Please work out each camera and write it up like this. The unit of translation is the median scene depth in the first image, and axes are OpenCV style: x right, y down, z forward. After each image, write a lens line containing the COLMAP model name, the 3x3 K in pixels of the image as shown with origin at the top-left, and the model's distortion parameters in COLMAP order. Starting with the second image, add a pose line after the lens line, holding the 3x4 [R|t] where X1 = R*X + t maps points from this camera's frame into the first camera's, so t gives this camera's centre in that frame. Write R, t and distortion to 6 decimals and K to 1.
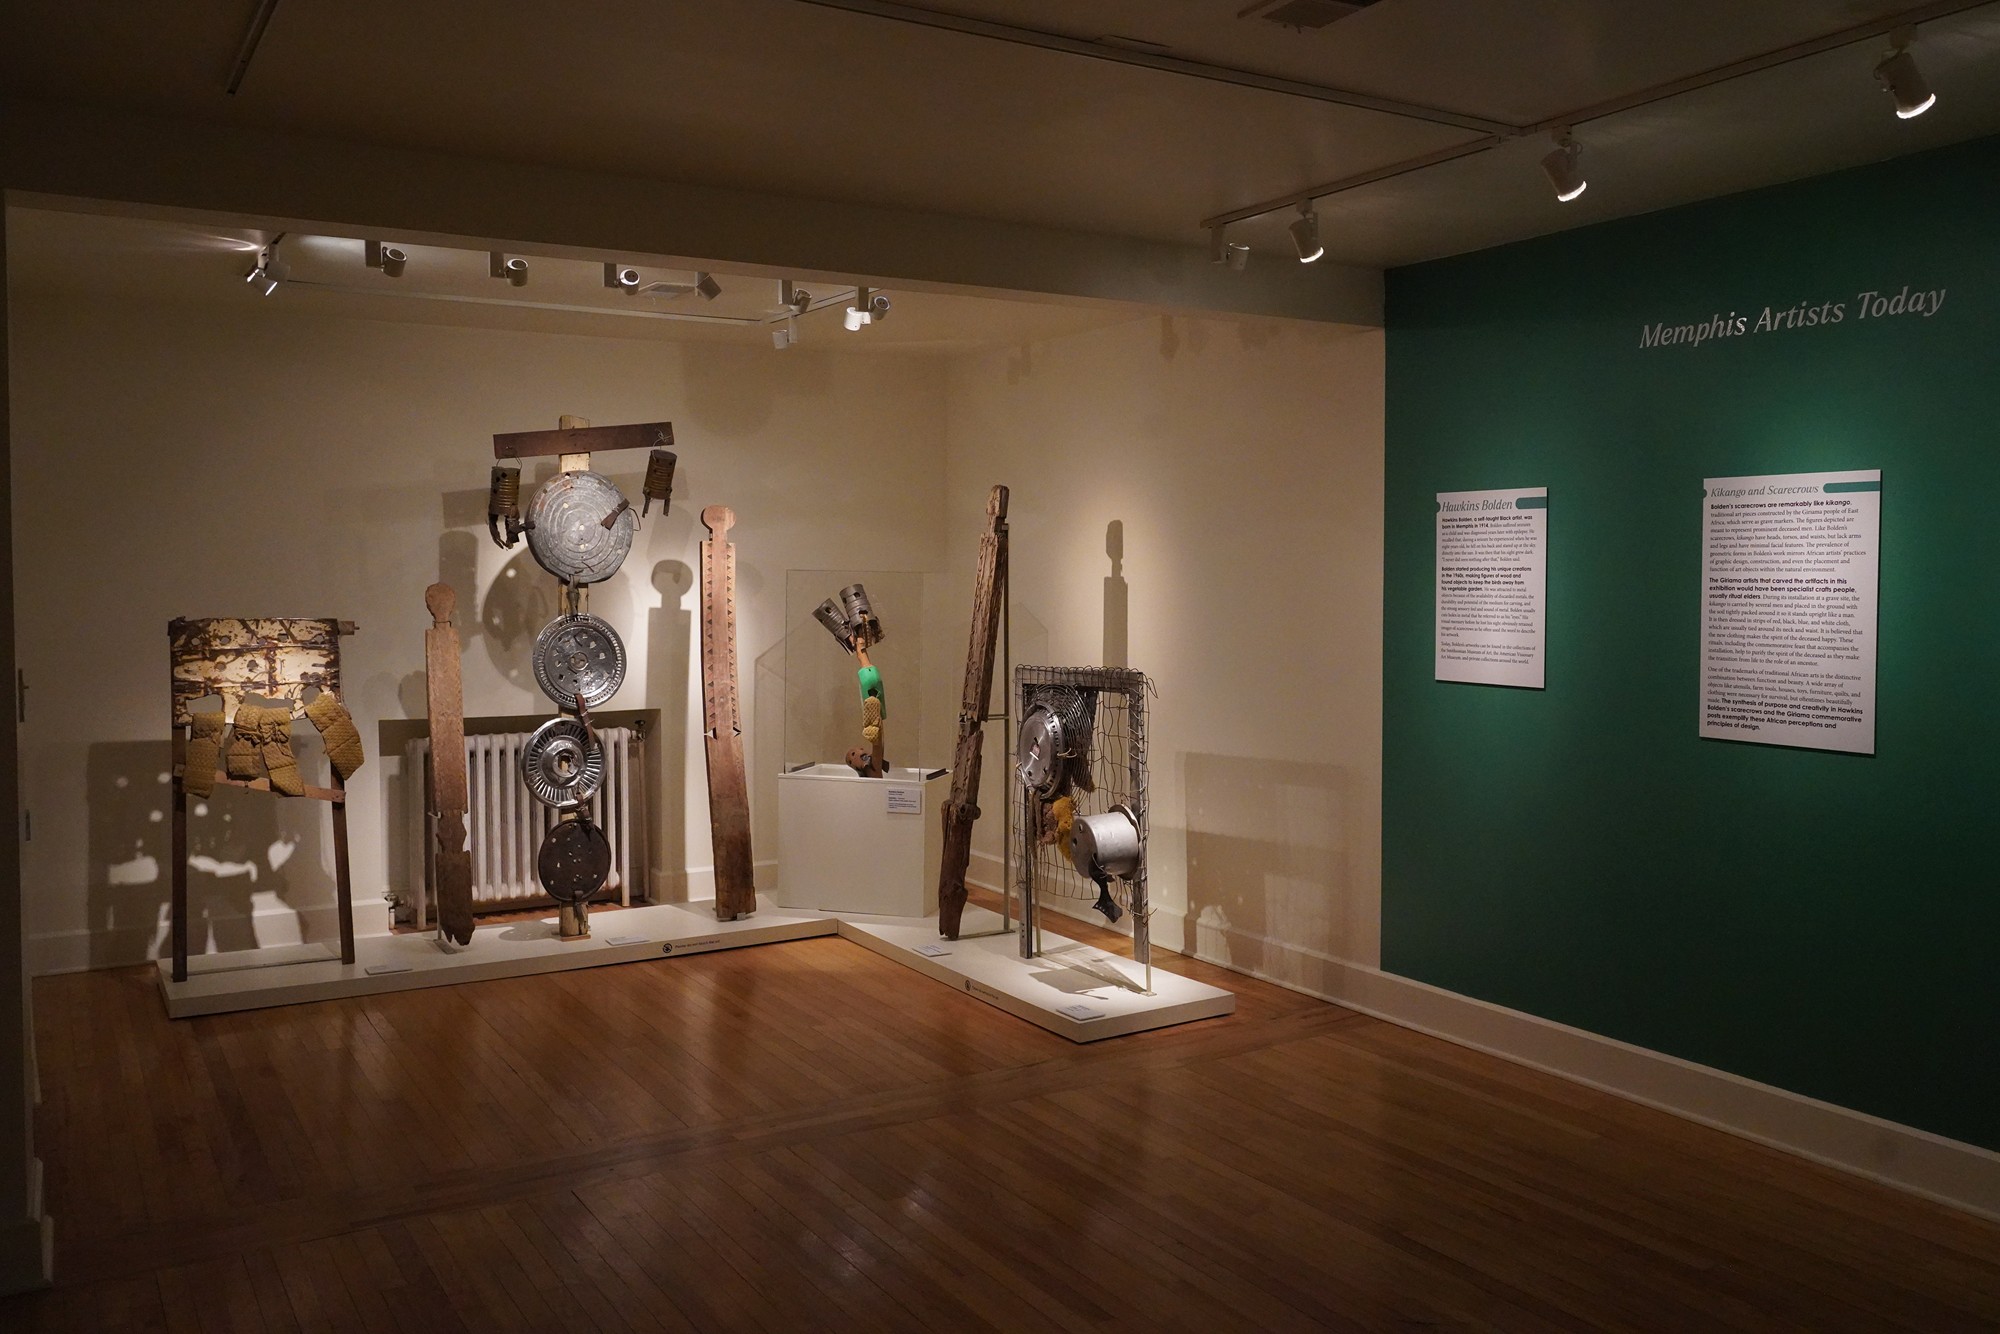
lens RADIAL K [[1570.7, 0, 1000.0], [0, 1570.7, 667.0], [0, 0, 1]] dist [-0.012531, 0.008659]
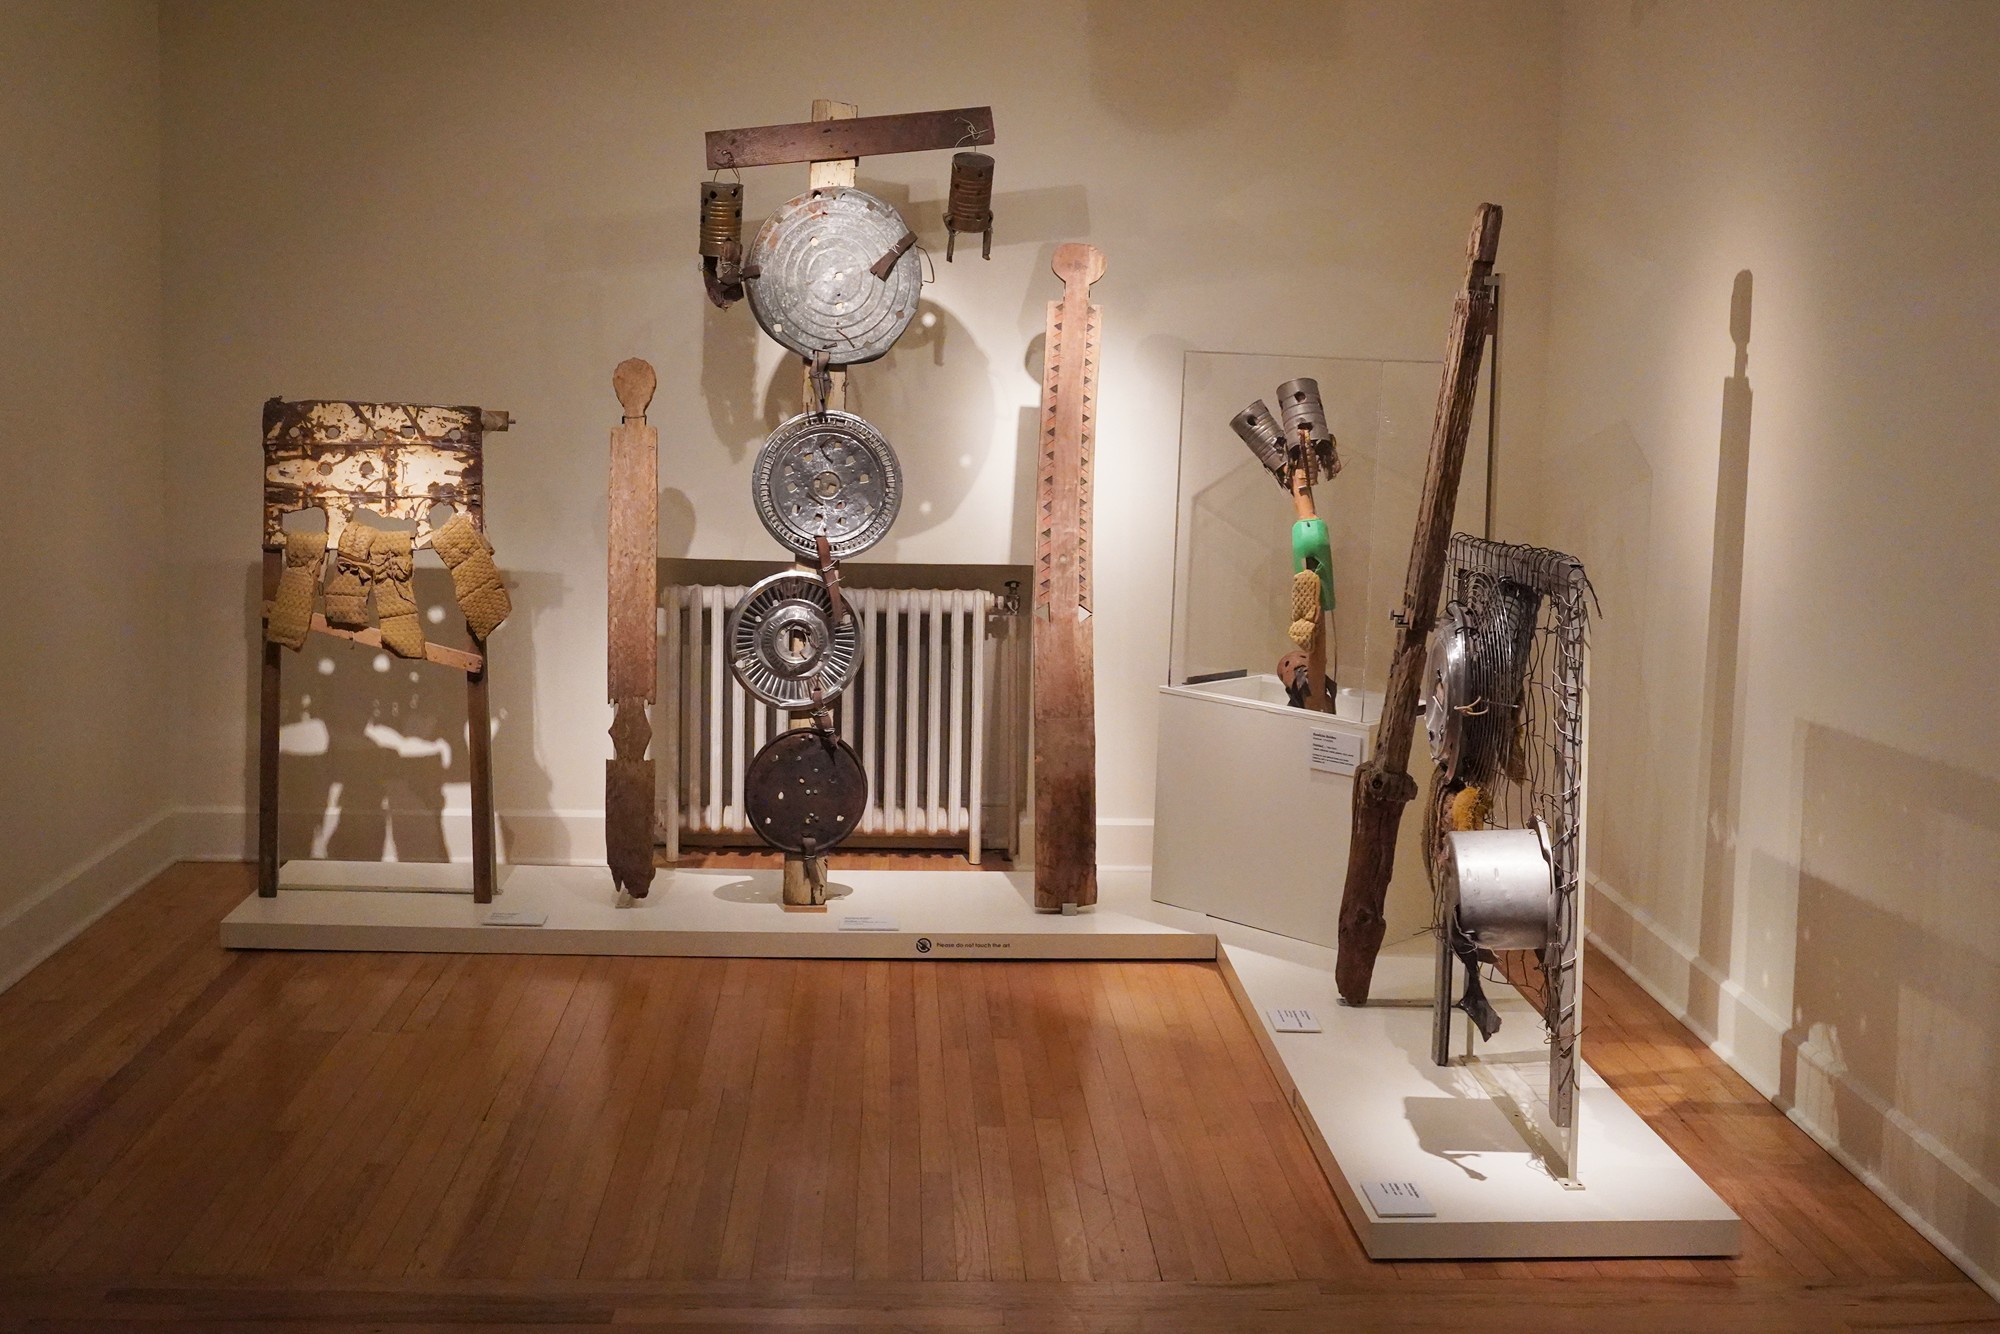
lens RADIAL K [[2161.9, 0, 1000.9], [0, 2161.9, 606.3], [0, 0, 1]] dist [-0.019372, 0.021819]
pose [[0.878339, 0.076643, -0.471853, 0.219422], [-0.051013, 0.996455, 0.066894, -0.017472], [0.475308, -0.034685, 0.879136, 0.254939]]
